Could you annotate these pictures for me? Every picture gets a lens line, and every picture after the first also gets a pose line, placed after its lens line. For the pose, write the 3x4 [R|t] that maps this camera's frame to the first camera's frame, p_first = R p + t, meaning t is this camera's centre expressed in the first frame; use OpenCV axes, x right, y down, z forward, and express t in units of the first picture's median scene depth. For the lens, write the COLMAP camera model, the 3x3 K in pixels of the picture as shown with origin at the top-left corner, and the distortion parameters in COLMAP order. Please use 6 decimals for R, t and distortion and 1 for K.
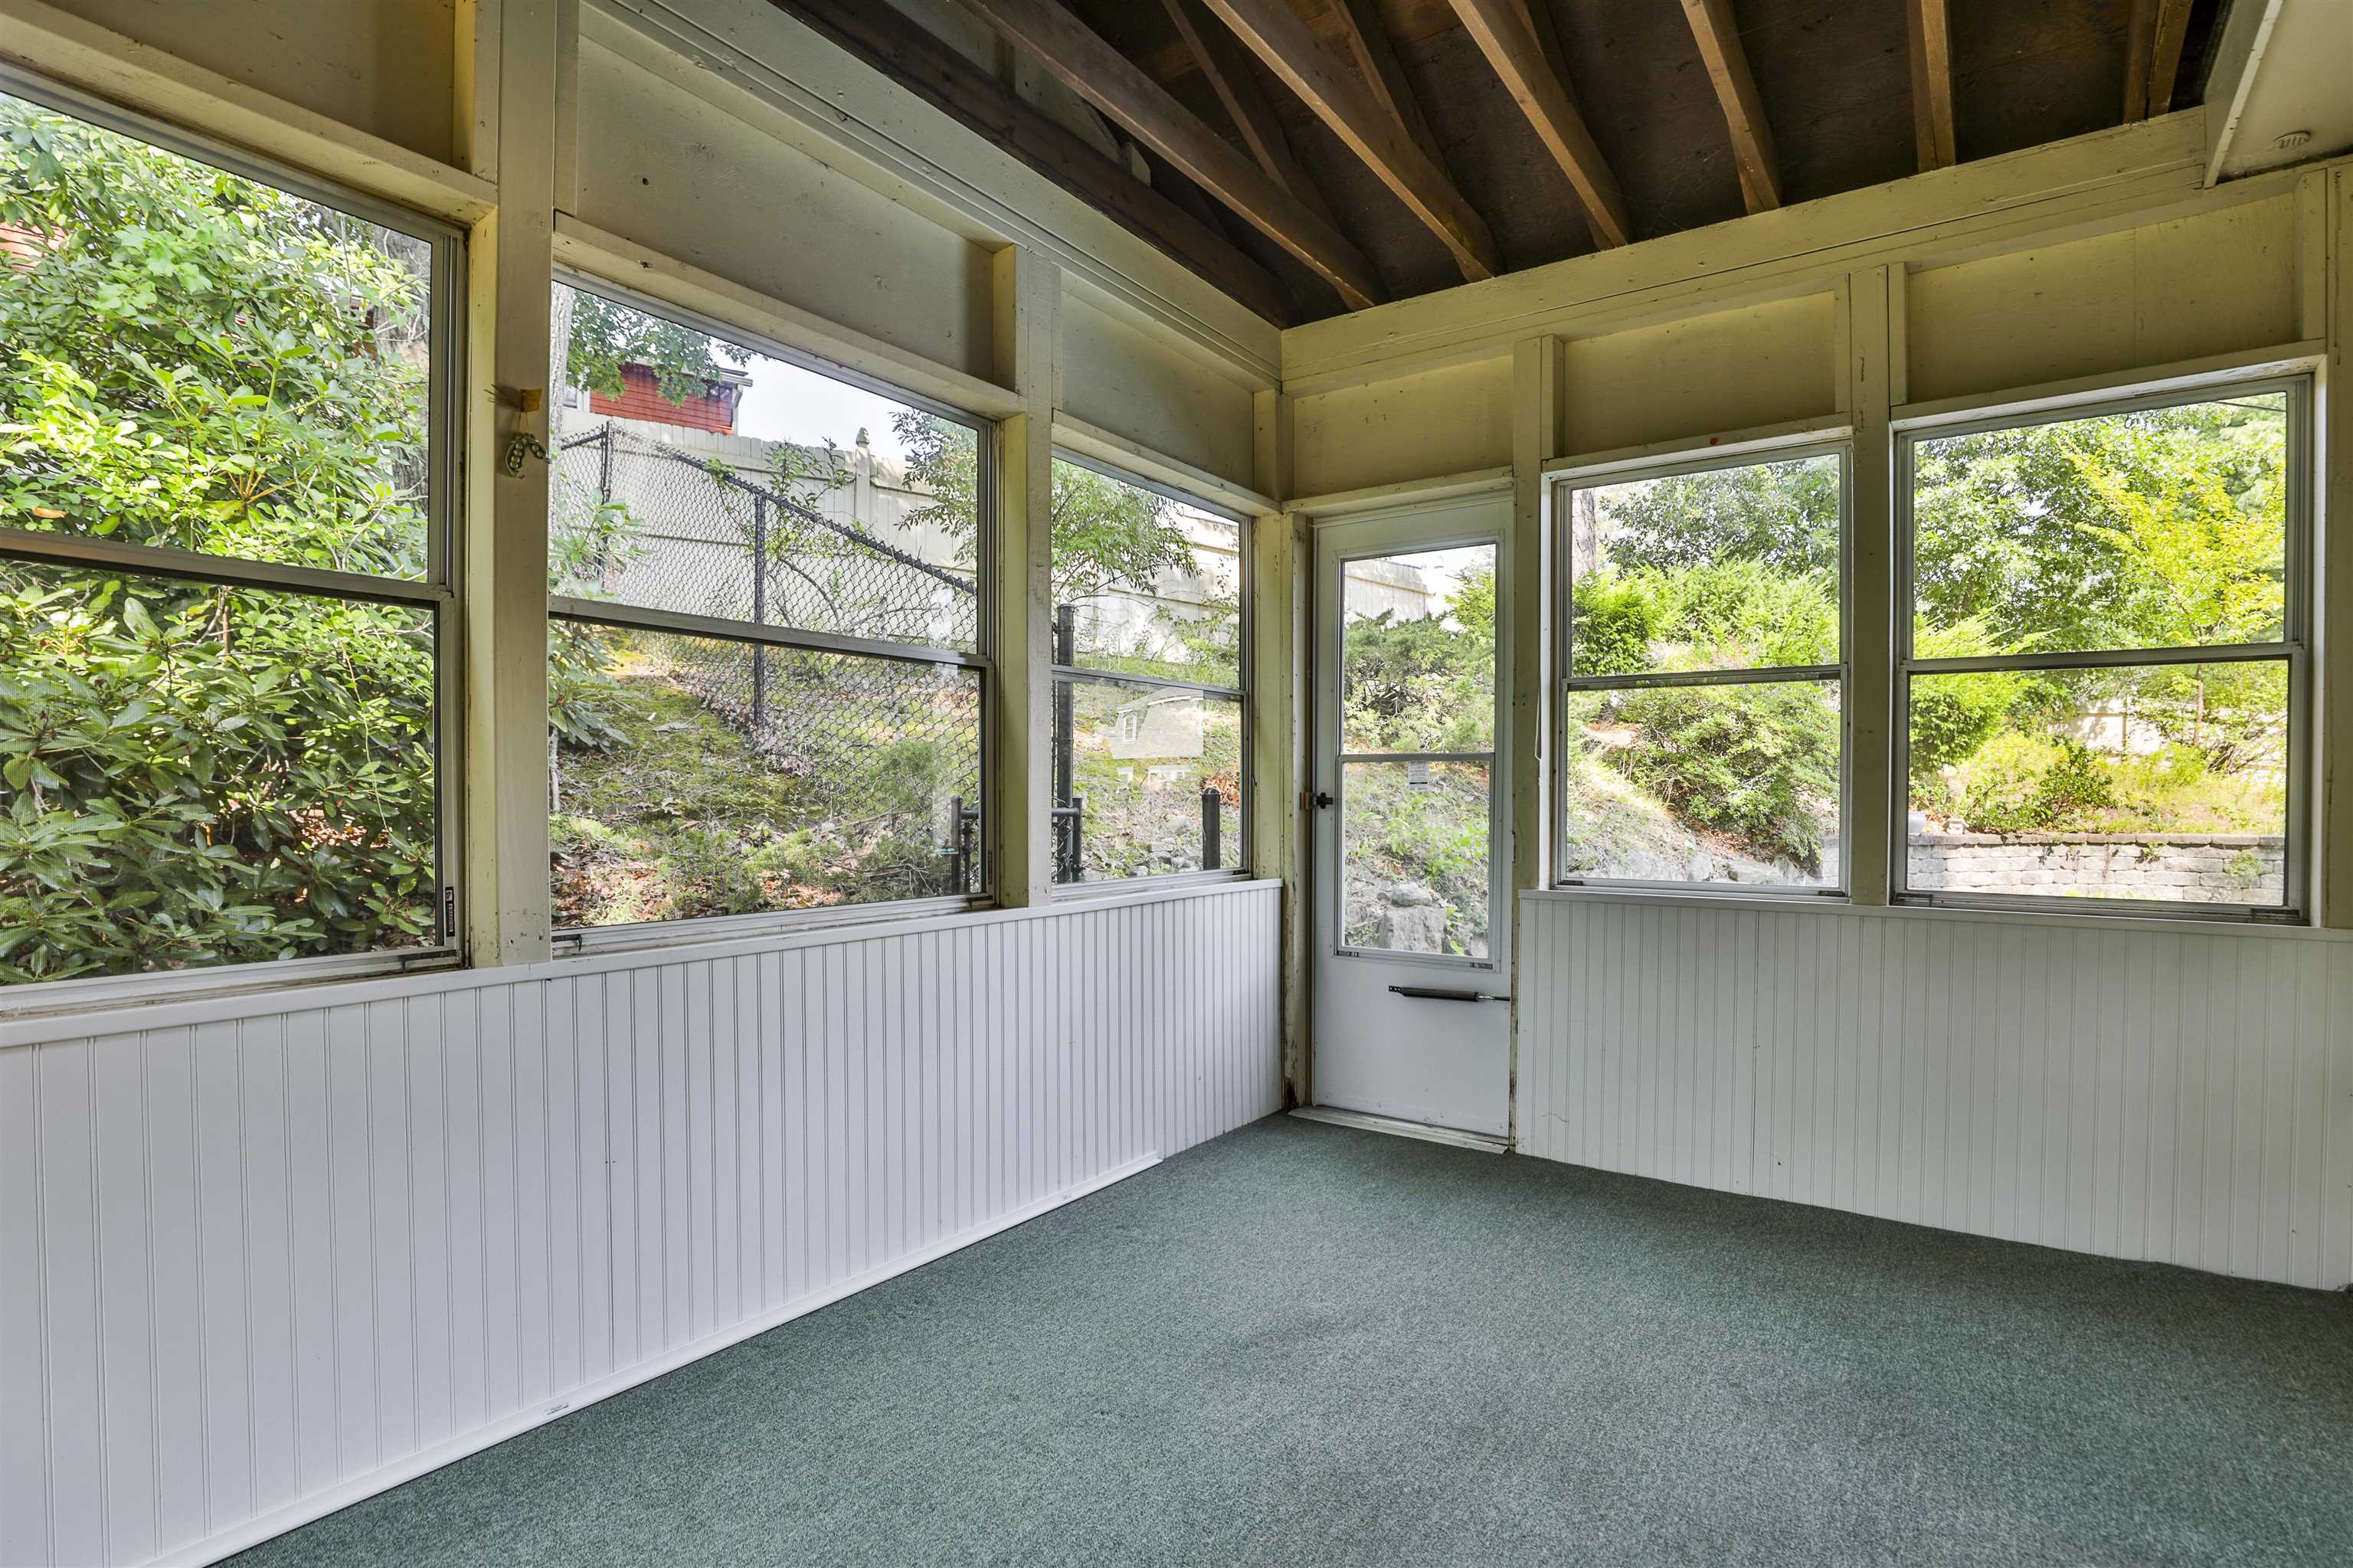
lens RADIAL K [[1089.2, 0, 1195.3], [0, 1089.2, 794.3], [0, 0, 1]] dist [-0.037410, 0.009477]
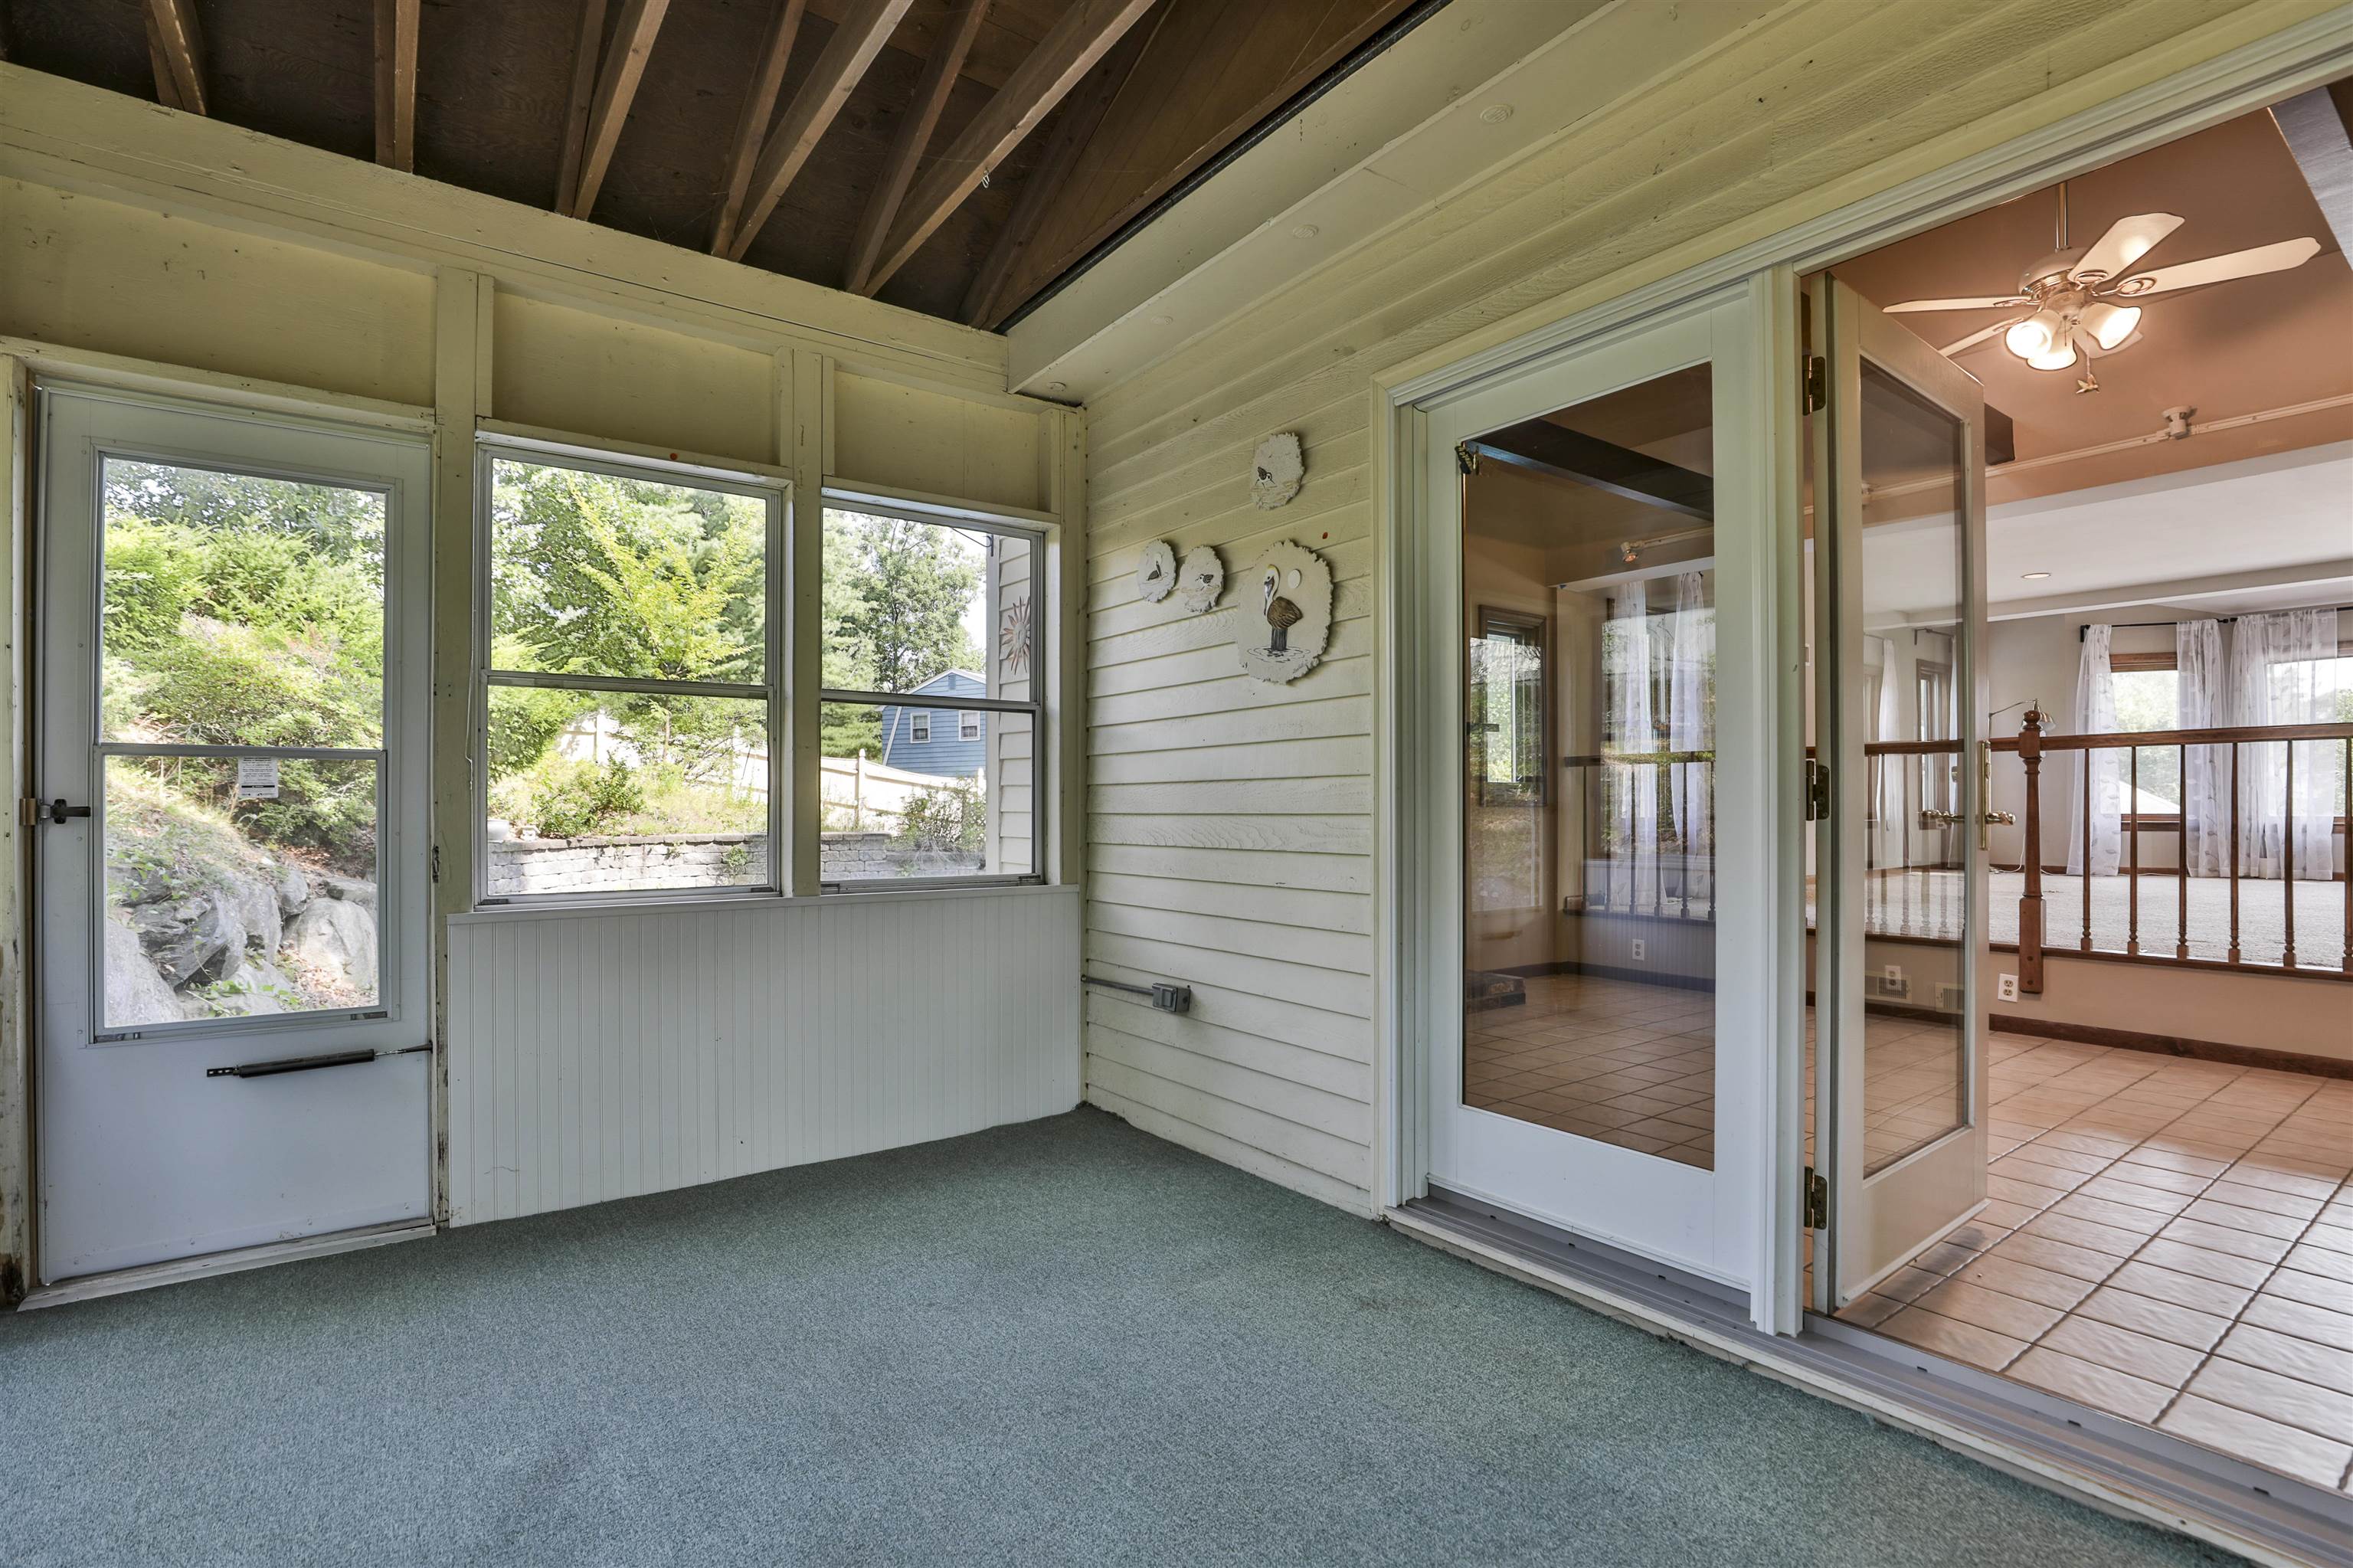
lens RADIAL K [[1089.2, 0, 1164.7], [0, 1089.2, 789.7], [0, 0, 1]] dist [-0.037410, 0.009477]
pose [[0.362462, 0.009440, 0.931951, -0.245187], [0.001652, 0.999941, -0.010771, 0.000591], [-0.931997, 0.005444, 0.362425, 0.158501]]
